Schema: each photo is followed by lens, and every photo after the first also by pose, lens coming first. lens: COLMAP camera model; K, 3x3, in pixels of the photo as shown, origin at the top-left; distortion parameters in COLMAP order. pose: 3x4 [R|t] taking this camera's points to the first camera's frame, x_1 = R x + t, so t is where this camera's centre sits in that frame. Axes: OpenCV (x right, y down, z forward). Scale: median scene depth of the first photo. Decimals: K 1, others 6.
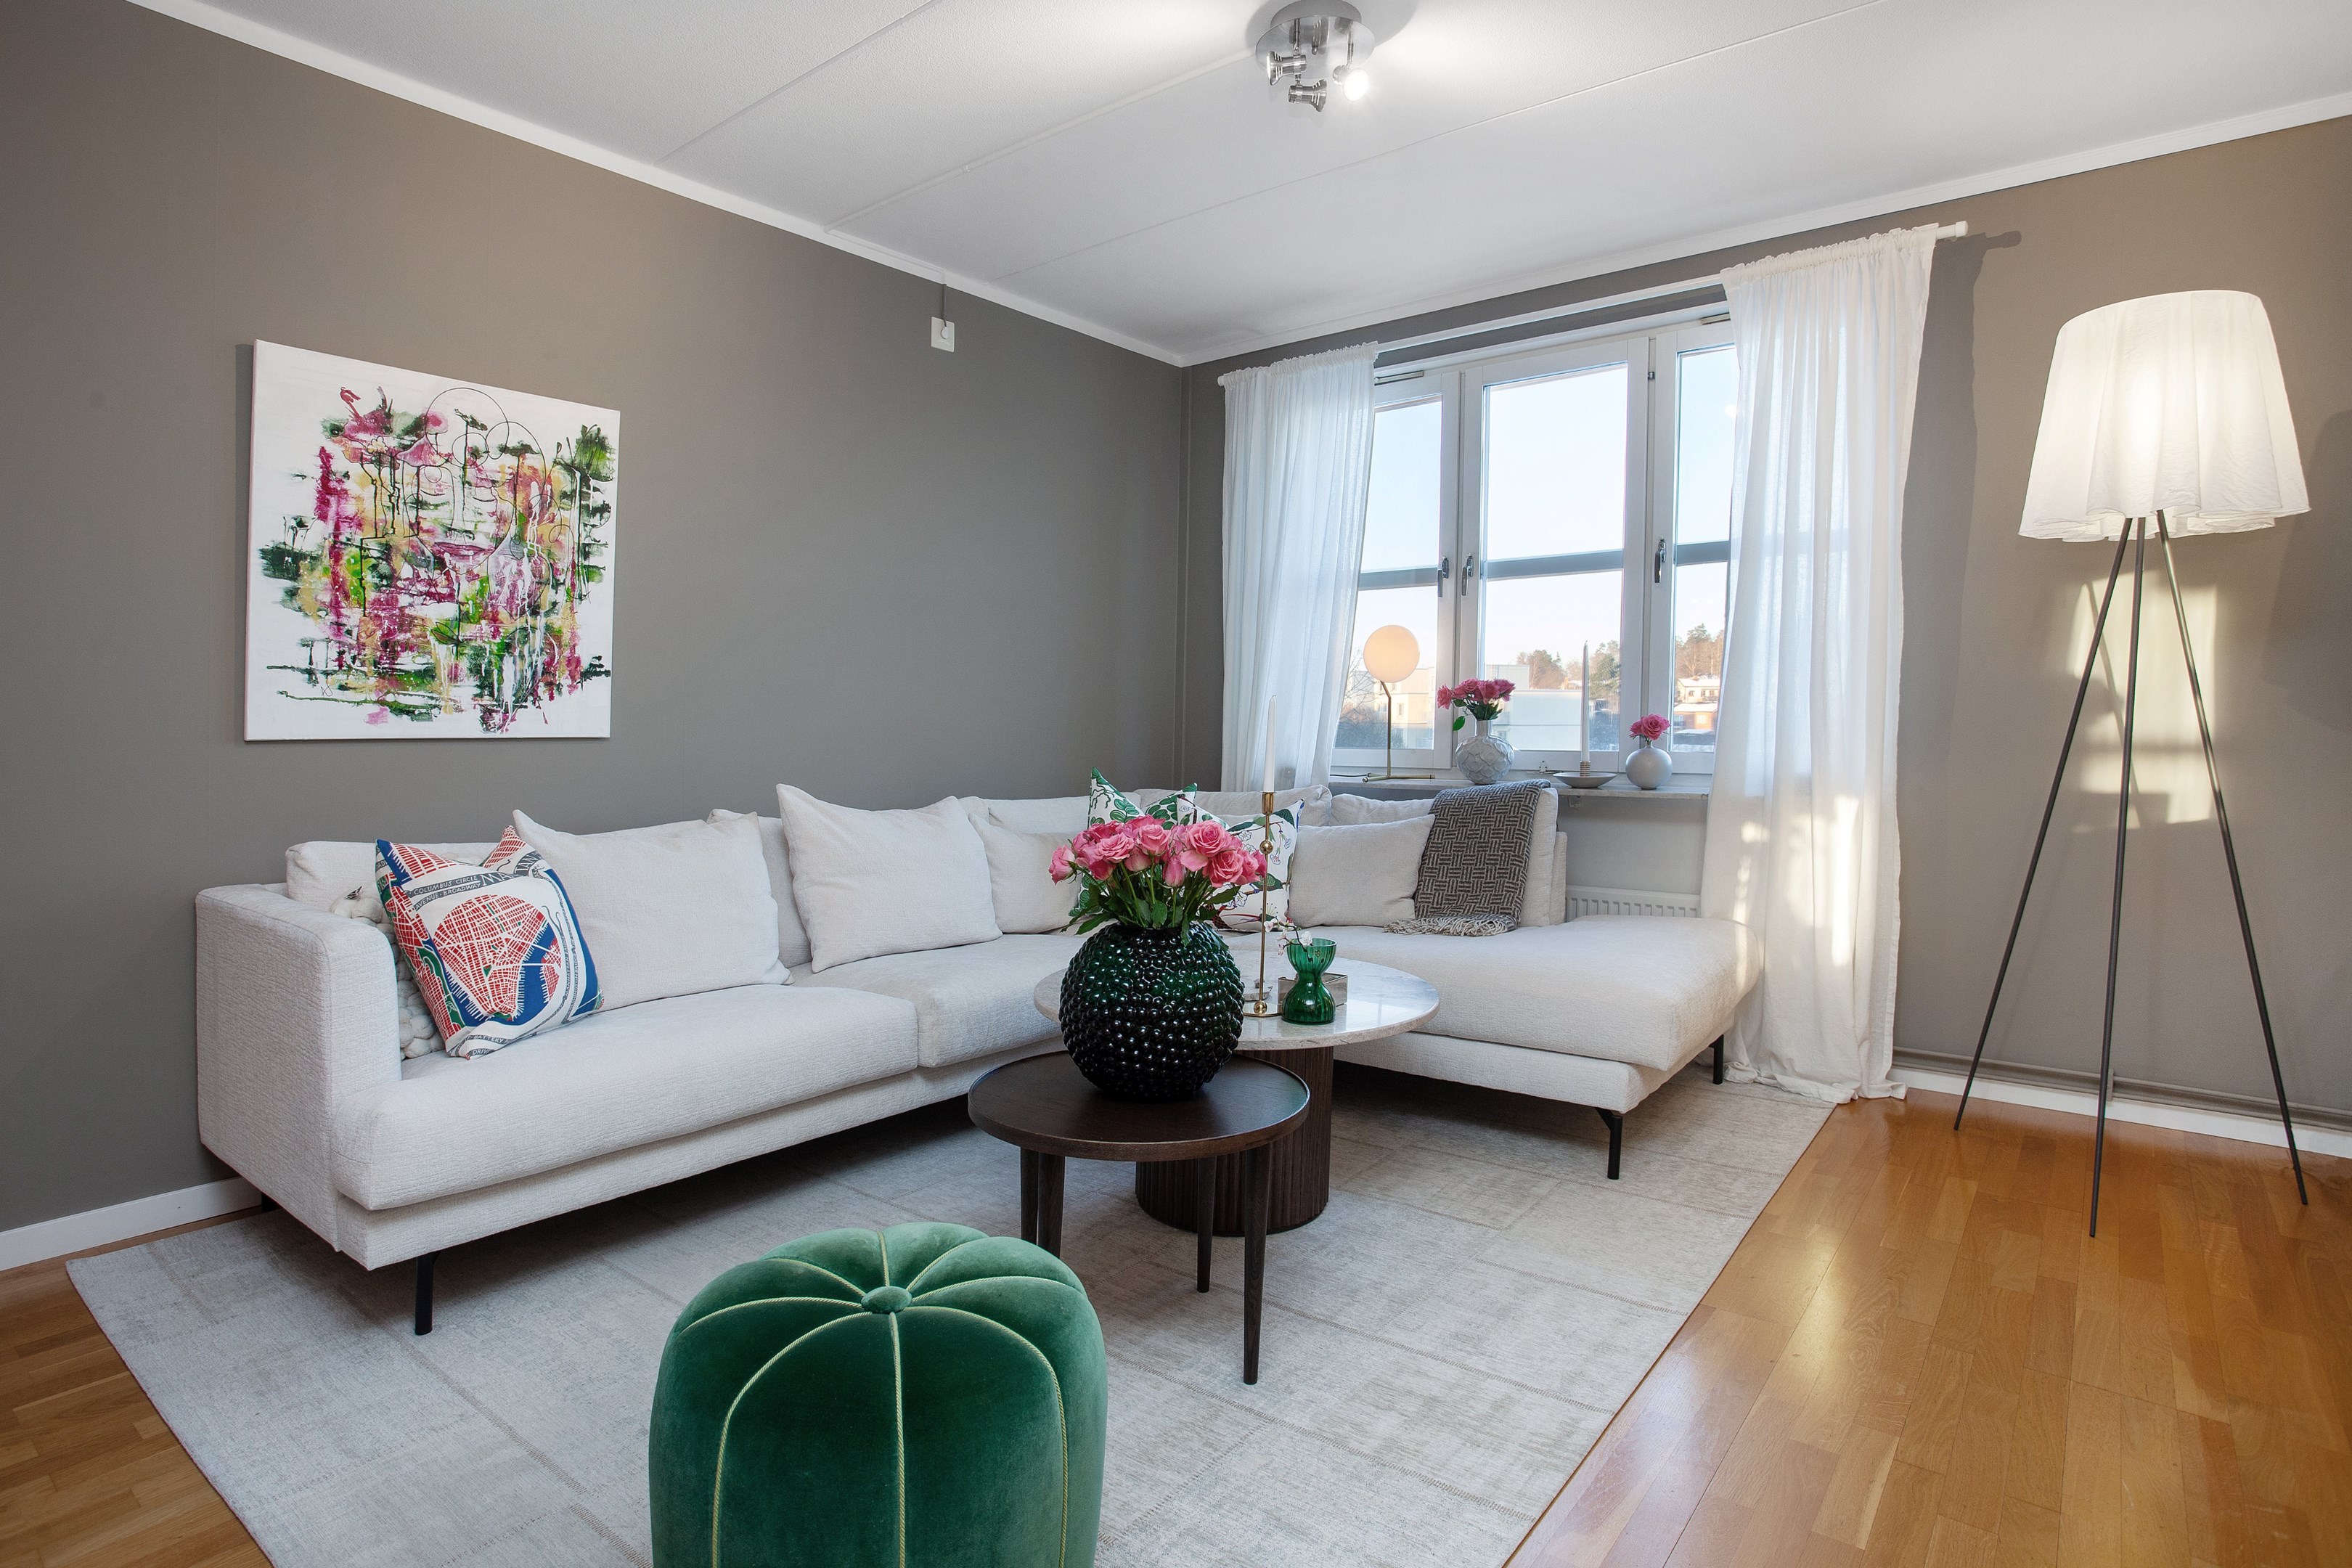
lens RADIAL K [[1344.5, 0, 1172.8], [0, 1344.5, 702.7], [0, 0, 1]] dist [-0.024477, 0.031317]
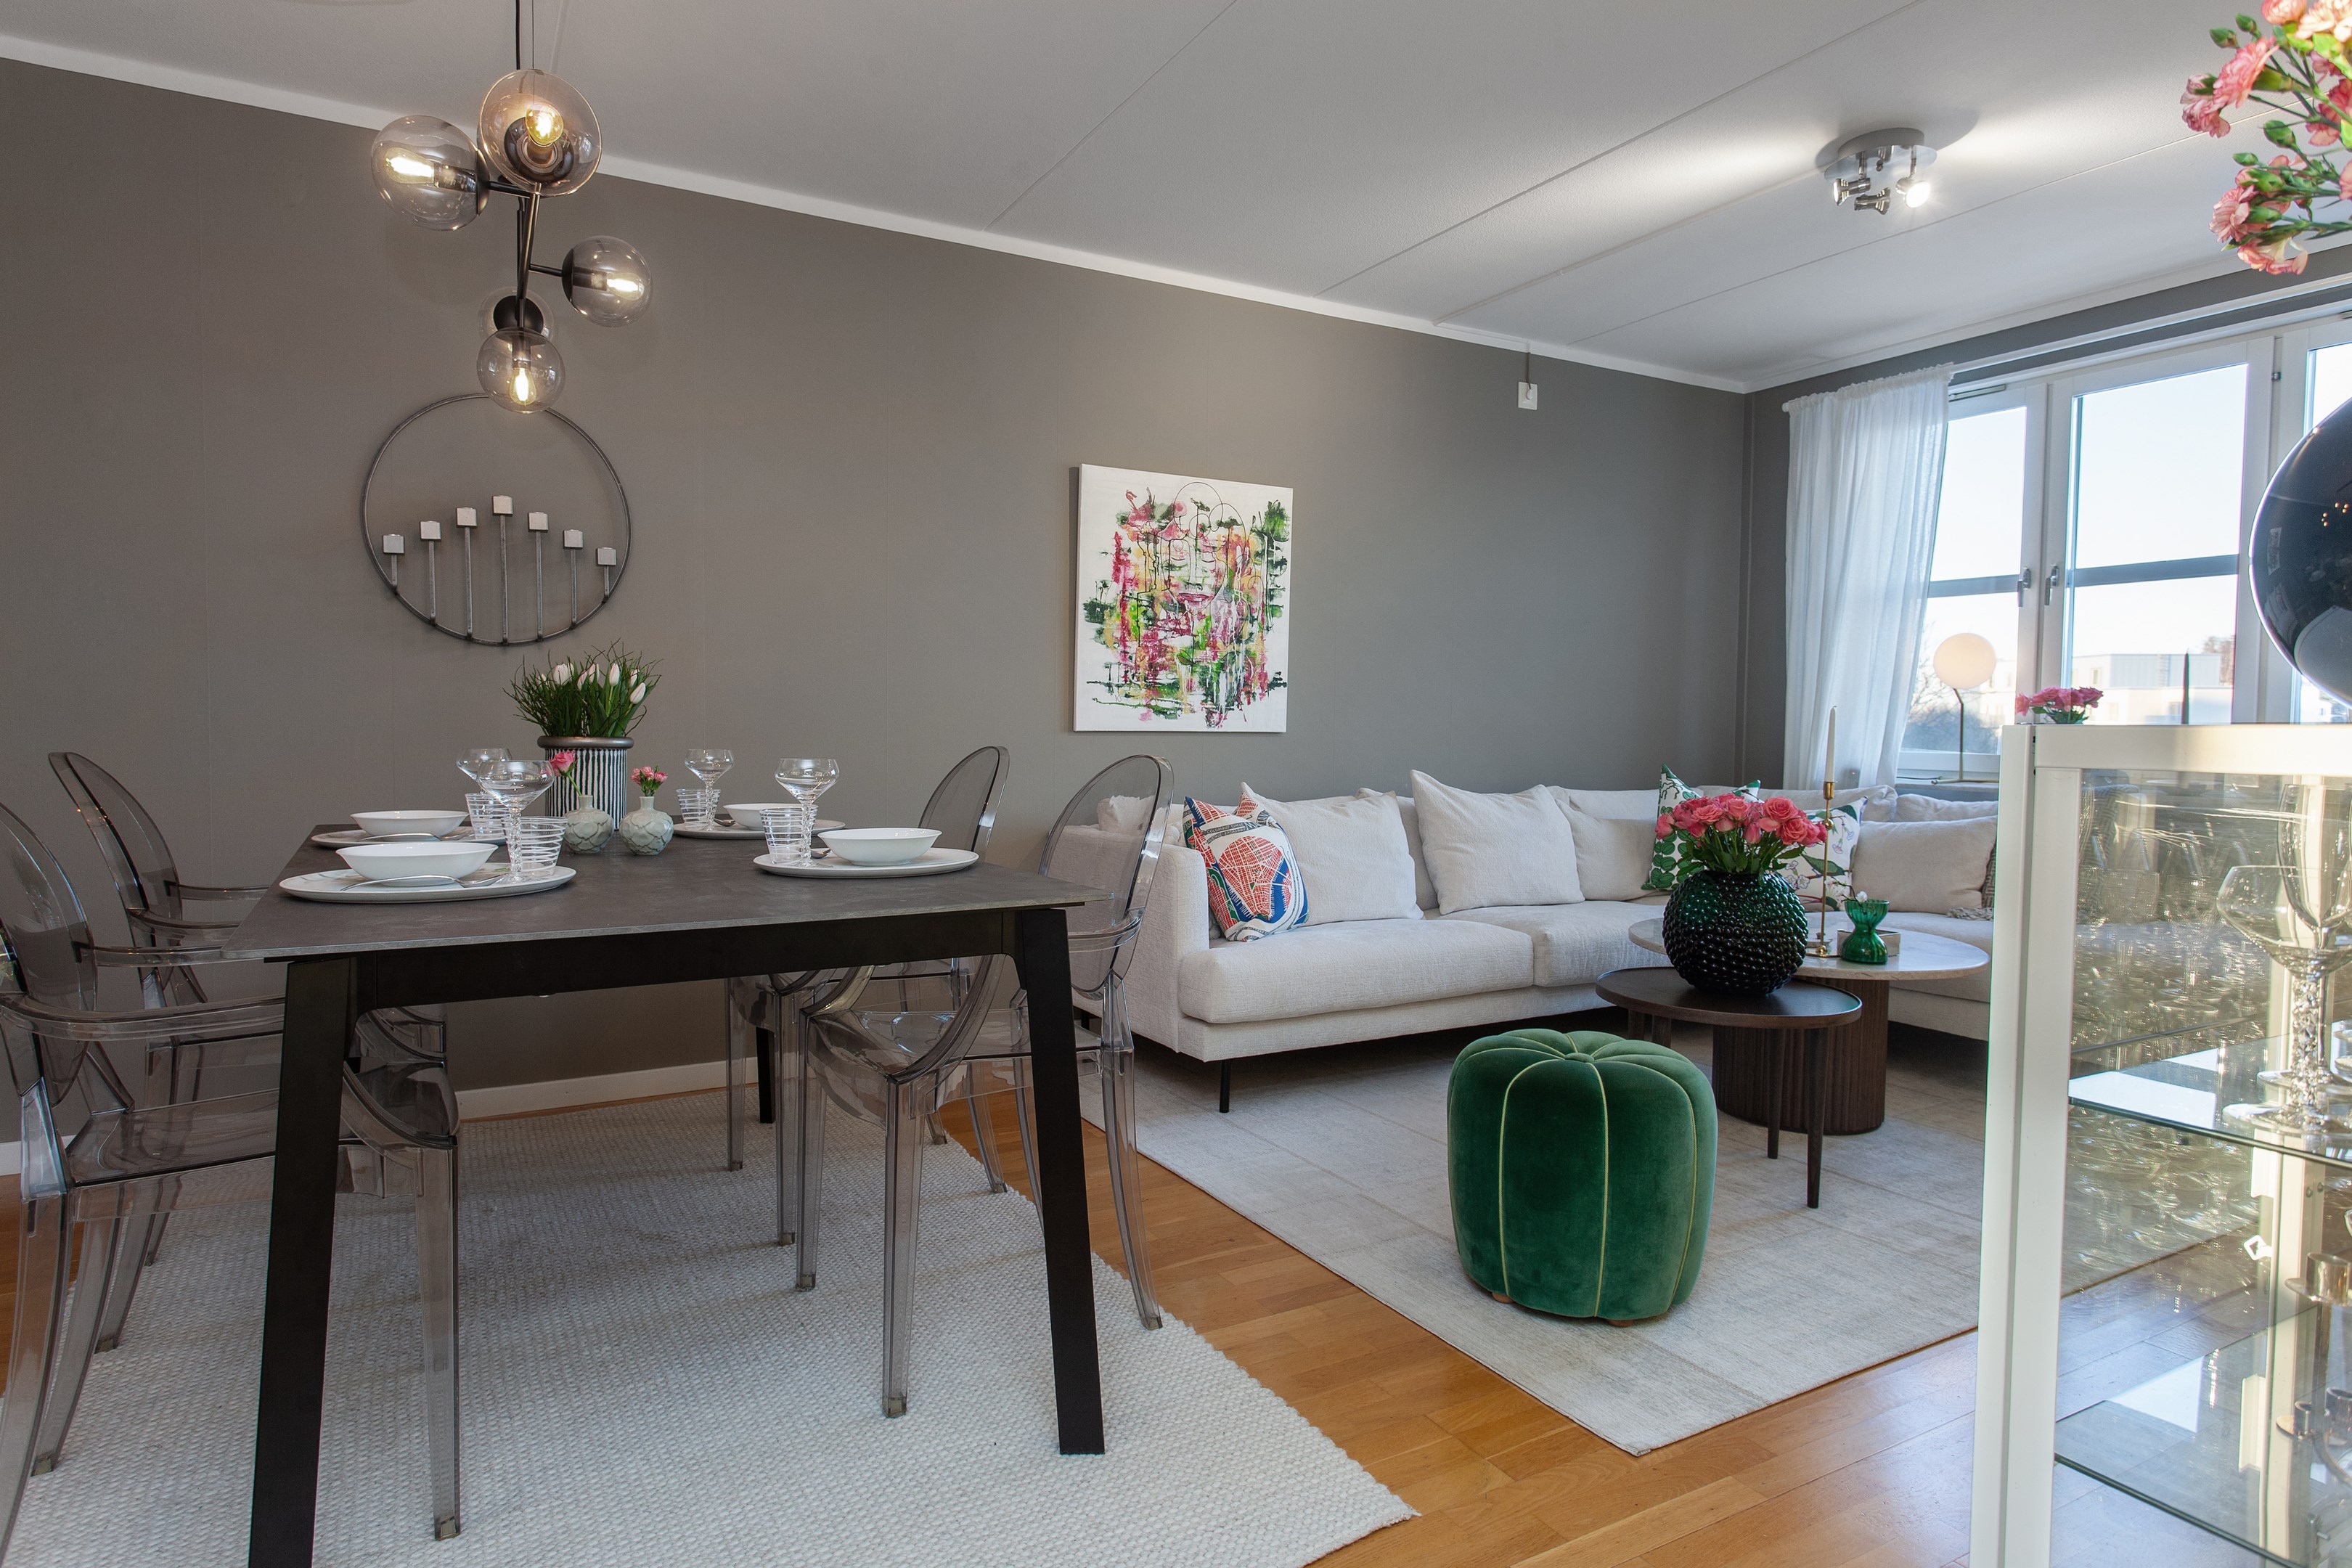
lens RADIAL K [[1359.0, 0, 1174.7], [0, 1359.0, 704.8], [0, 0, 1]] dist [0.020472, 0.001105]
pose [[0.928616, 0.005713, -0.370998, -0.019363], [-0.004807, 0.999983, 0.003365, -0.006244], [0.371011, -0.001341, 0.928627, -0.334466]]
